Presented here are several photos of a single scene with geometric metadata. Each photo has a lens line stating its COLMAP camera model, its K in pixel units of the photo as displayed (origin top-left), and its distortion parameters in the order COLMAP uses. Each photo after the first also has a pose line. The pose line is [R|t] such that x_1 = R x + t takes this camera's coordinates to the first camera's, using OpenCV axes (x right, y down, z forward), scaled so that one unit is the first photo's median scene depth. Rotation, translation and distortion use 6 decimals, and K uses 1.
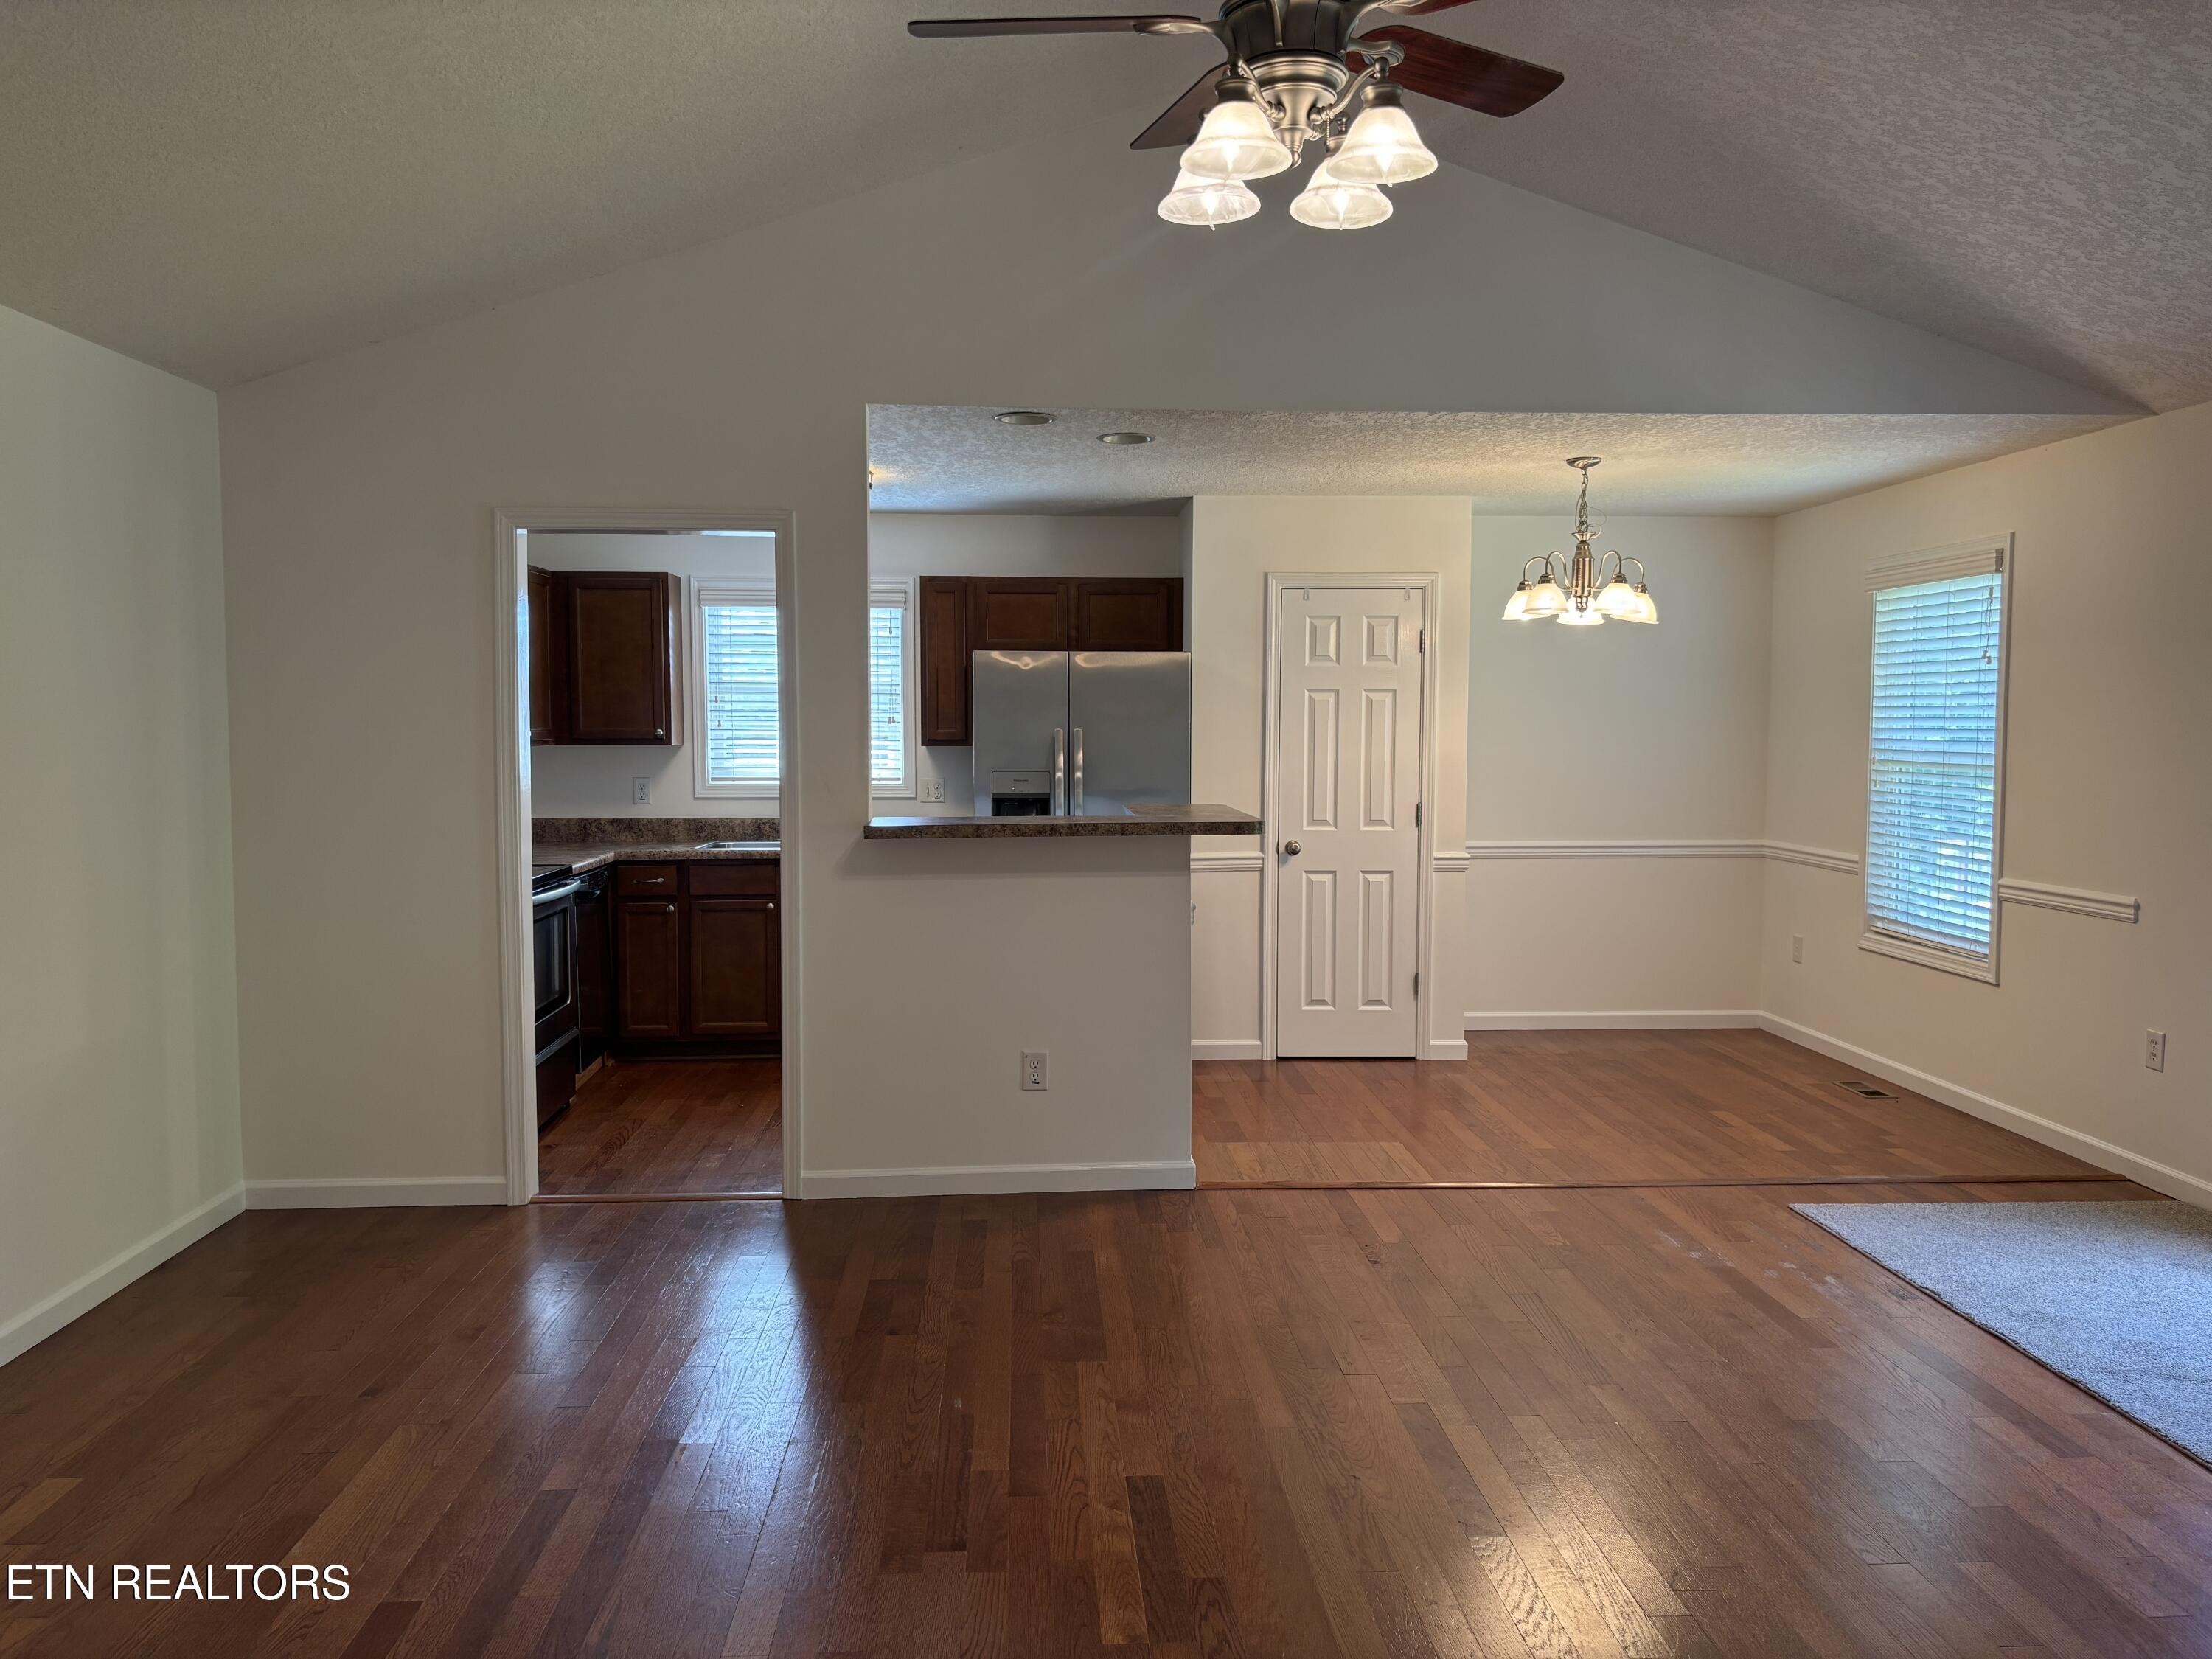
lens RADIAL K [[1670.4, 0, 1099.3], [0, 1670.4, 826.5], [0, 0, 1]] dist [0.030458, -0.033298]
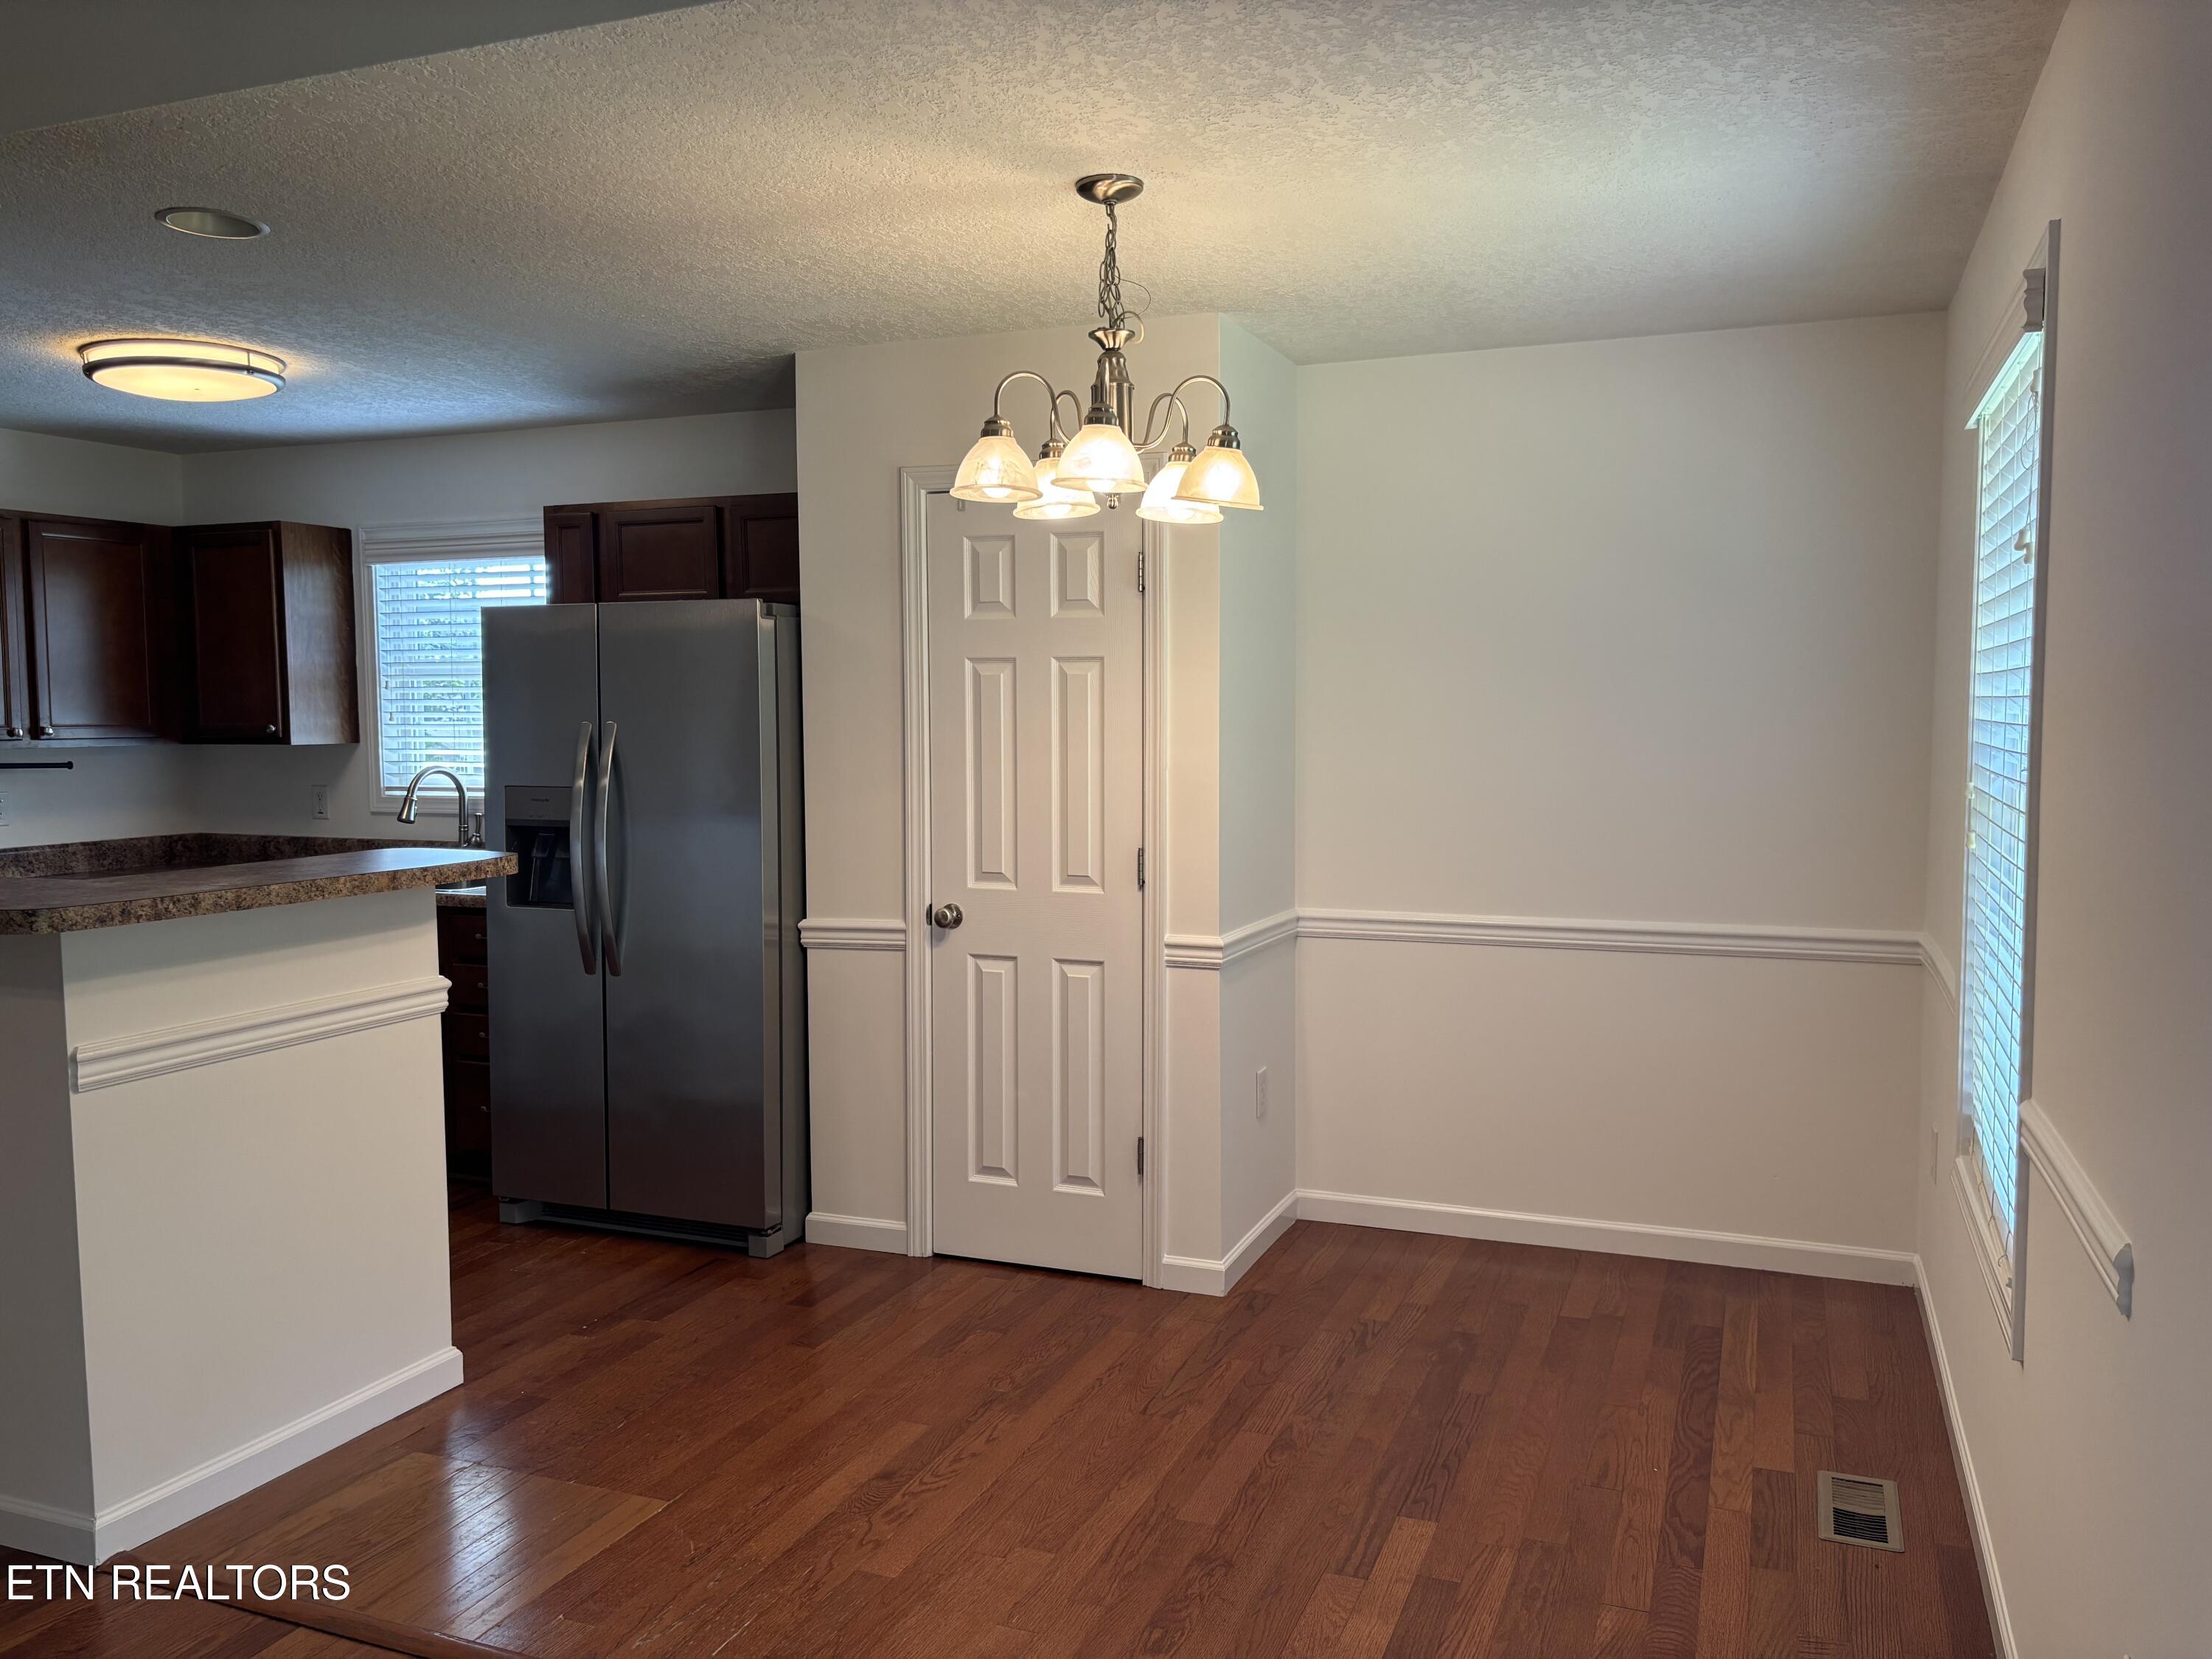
lens RADIAL K [[1693.9, 0, 1105.8], [0, 1693.9, 824.8], [0, 0, 1]] dist [0.027377, 0.001595]
pose [[0.905589, 0.023217, -0.423521, 0.436308], [-0.020919, 0.999730, 0.010075, -0.028625], [0.423640, -0.000264, 0.905830, 0.464537]]
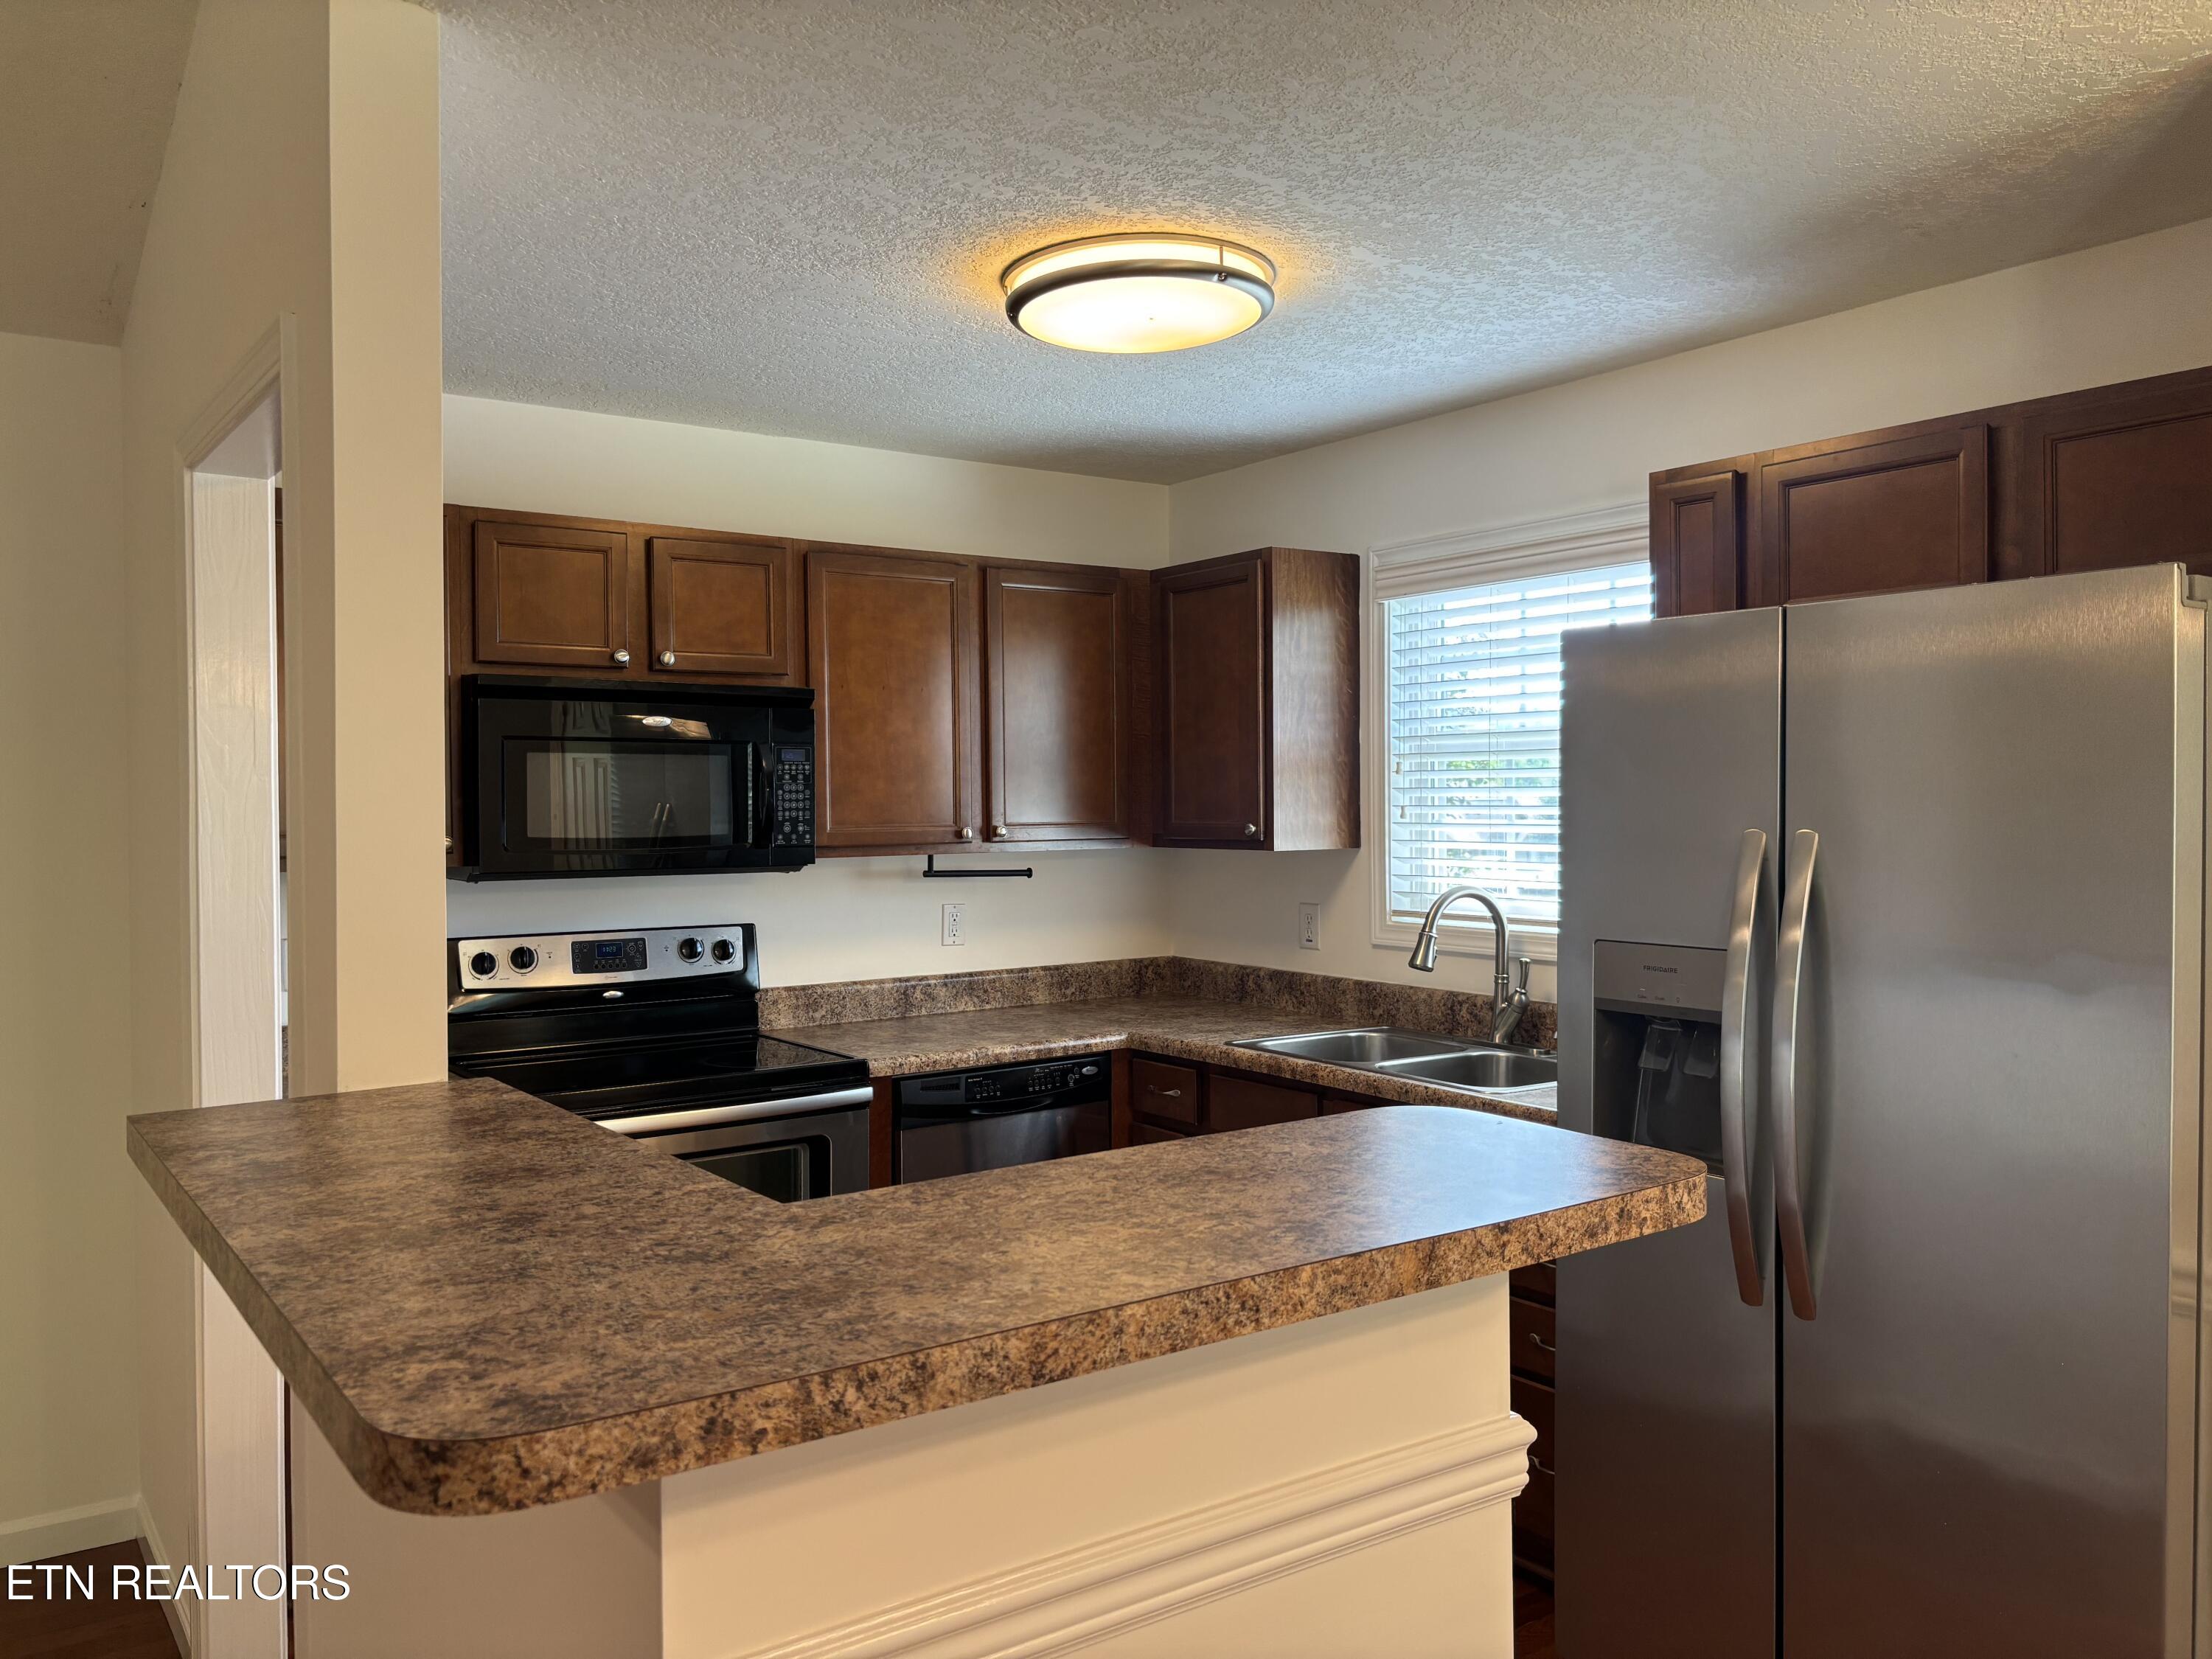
lens RADIAL K [[1671.6, 0, 1078.0], [0, 1671.6, 854.8], [0, 0, 1]] dist [0.028154, -0.009811]
pose [[0.524545, 0.022405, -0.851088, 0.196999], [-0.044067, 0.999028, -0.000860, -0.045715], [0.850242, 0.037956, 0.525022, 0.674254]]
